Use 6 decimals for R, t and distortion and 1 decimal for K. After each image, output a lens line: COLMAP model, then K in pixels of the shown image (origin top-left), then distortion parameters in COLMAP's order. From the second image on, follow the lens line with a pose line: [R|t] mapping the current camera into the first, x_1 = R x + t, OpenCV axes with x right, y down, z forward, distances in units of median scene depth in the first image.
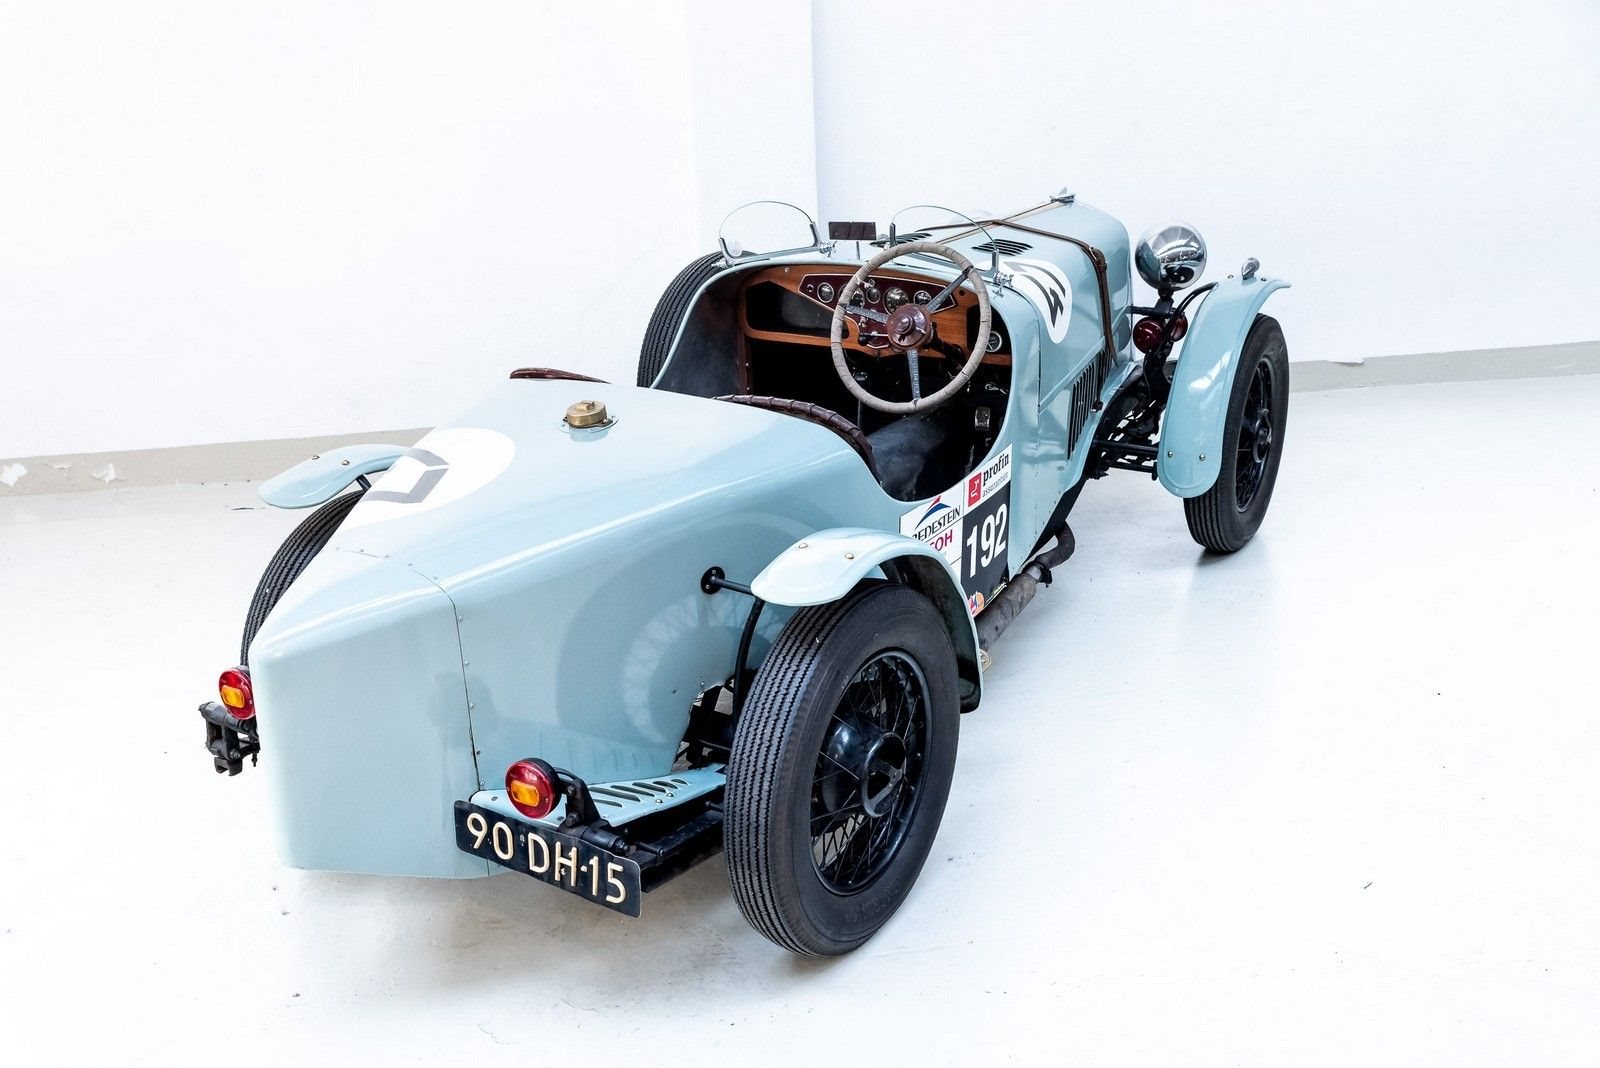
lens RADIAL K [[1624.6, 0, 800.0], [0, 1624.6, 534.0], [0, 0, 1]] dist [-0.000632, -0.001638]
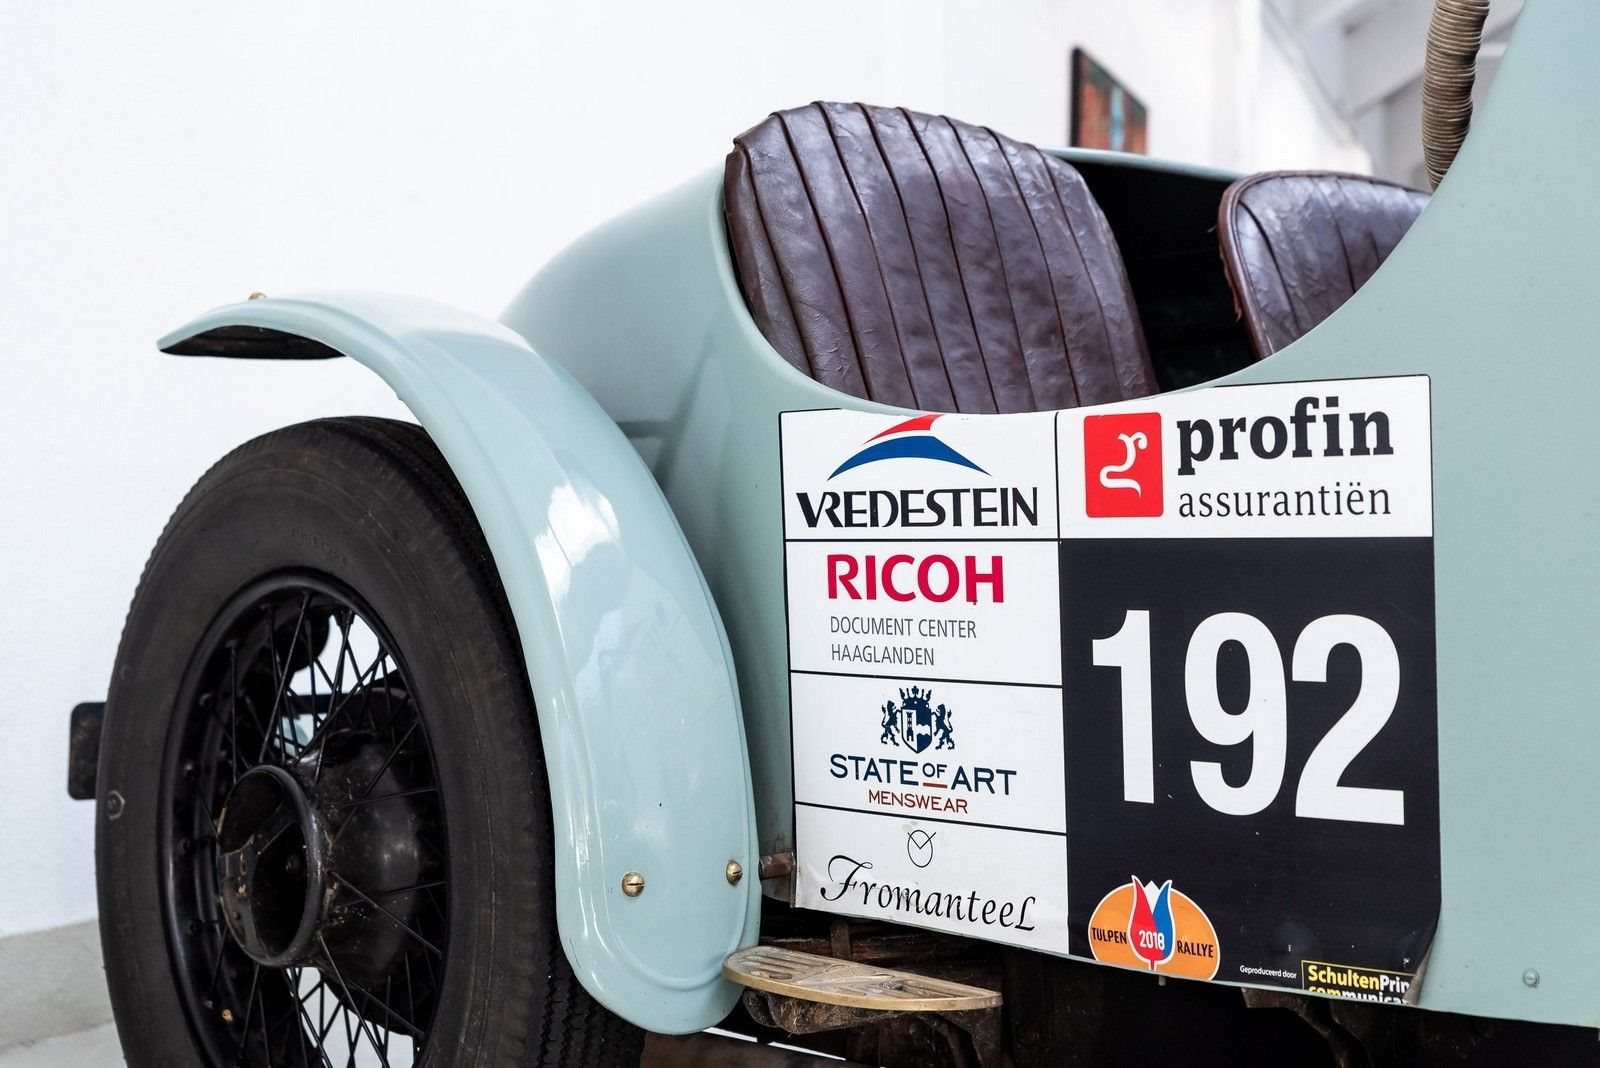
lens RADIAL K [[2771.8, 0, 800.0], [0, 2771.8, 534.0], [0, 0, 1]] dist [-0.000613, -0.029536]
pose [[-0.321549, 0.044745, -0.945835, 0.666236], [-0.306160, 0.940316, 0.148567, -0.080909], [0.896031, 0.337348, -0.288658, 1.256633]]
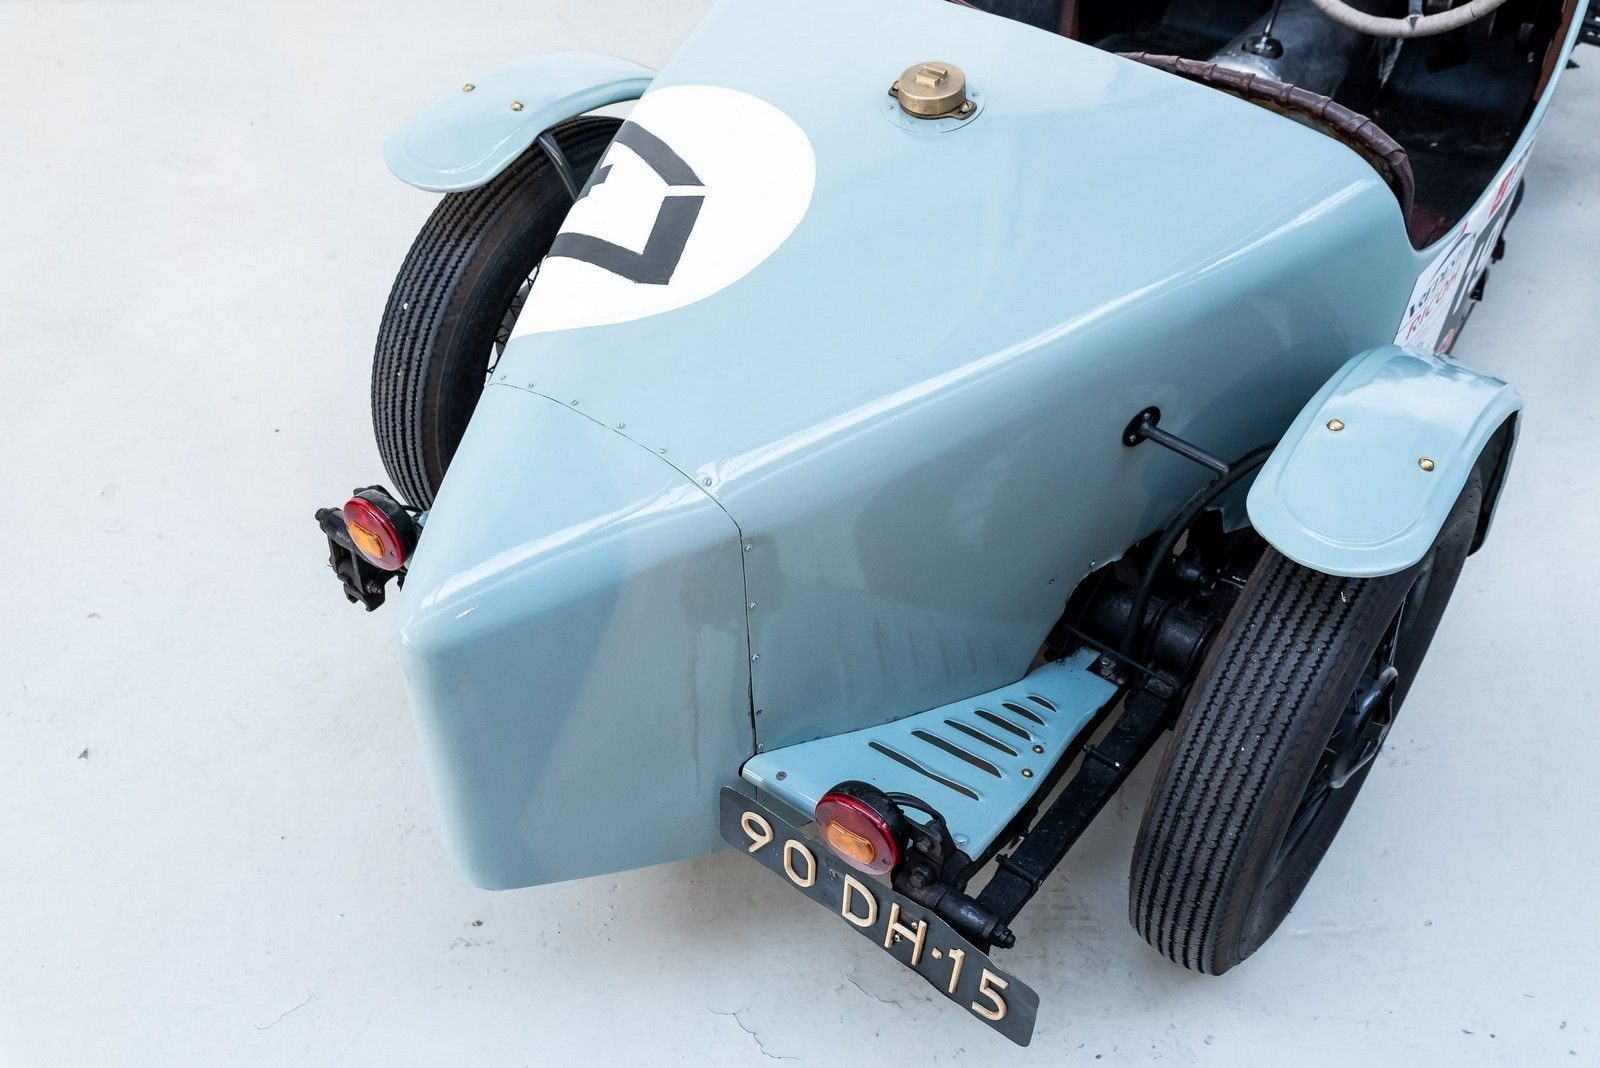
lens RADIAL K [[1557.0, 0, 800.0], [0, 1557.0, 534.0], [0, 0, 1]] dist [-0.000101, -0.002530]
pose [[0.996031, 0.076304, -0.045815, -0.144053], [-0.051872, 0.915986, 0.397844, -0.151300], [0.072323, -0.393888, 0.916309, 0.431185]]
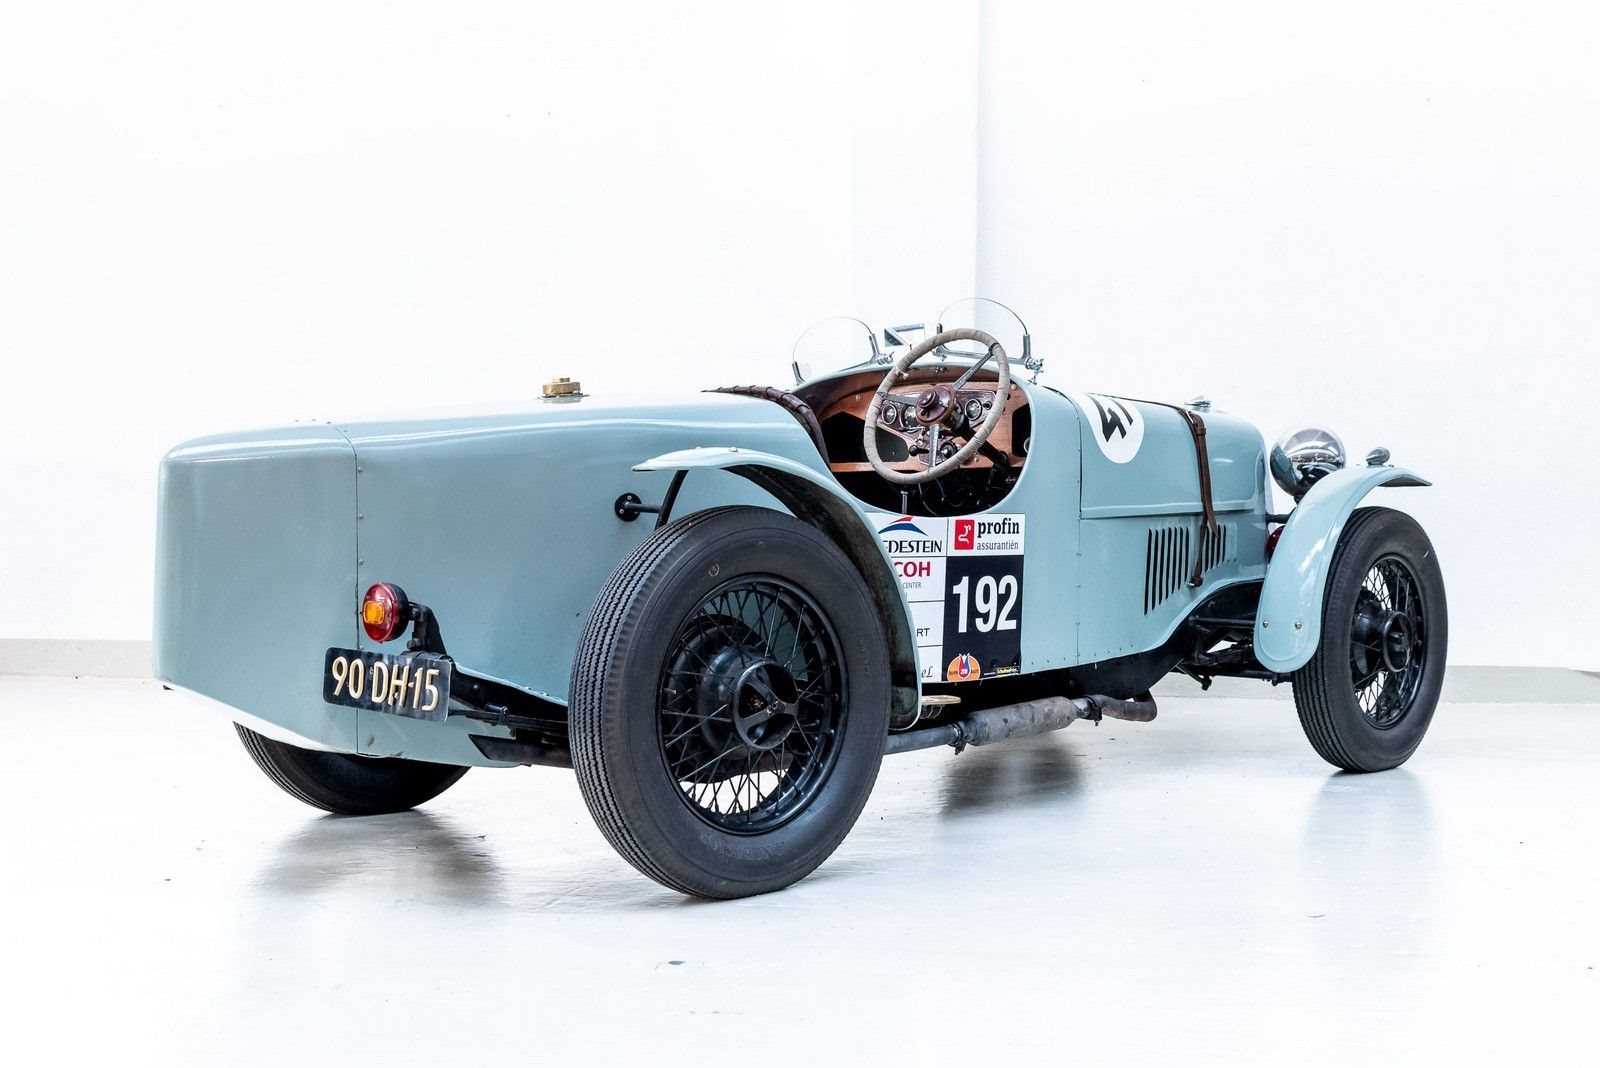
lens RADIAL K [[1839.6, 0, 800.0], [0, 1839.6, 534.0], [0, 0, 1]] dist [0.021539, 0.008893]
pose [[0.970547, 0.051501, -0.235342, 0.310767], [-0.126581, 0.940186, -0.316270, 0.380753], [0.204977, 0.336745, 0.919014, -0.030468]]
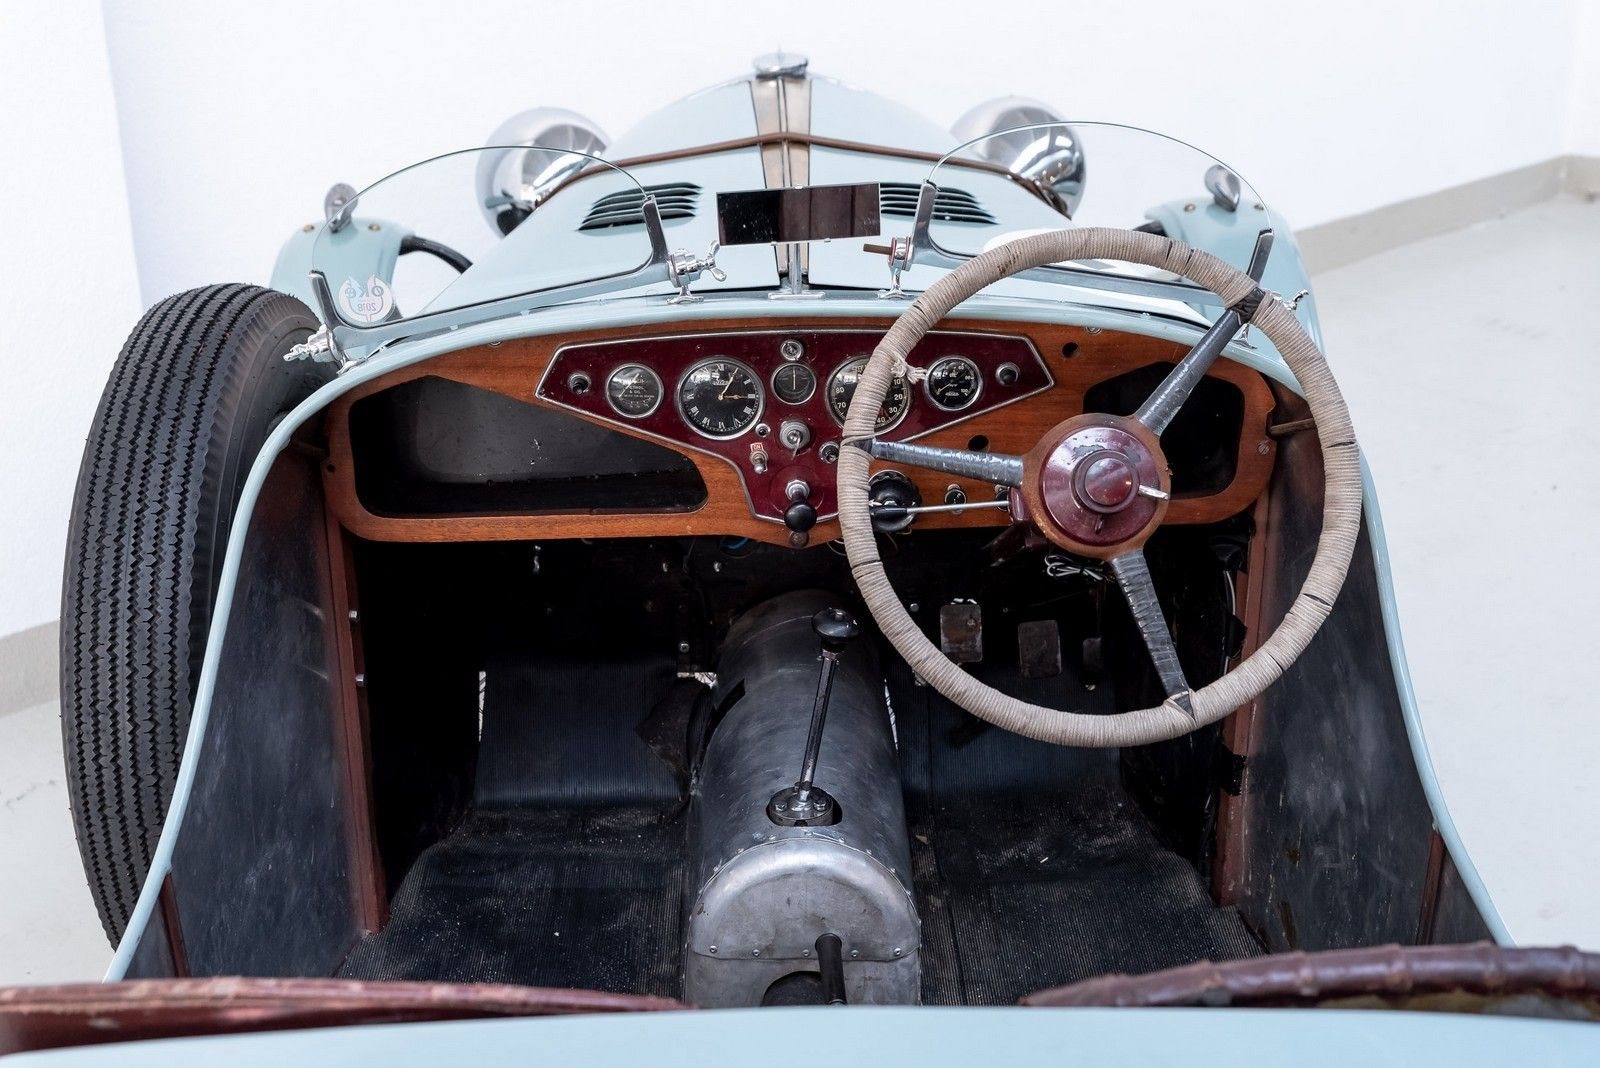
lens RADIAL K [[2135.9, 0, 800.0], [0, 2135.9, 534.0], [0, 0, 1]] dist [-0.005994, -0.008739]
pose [[0.842713, -0.184757, 0.505667, -0.255901], [0.175456, 0.982240, 0.066480, -0.190937], [-0.508969, 0.032699, 0.860164, 0.788254]]
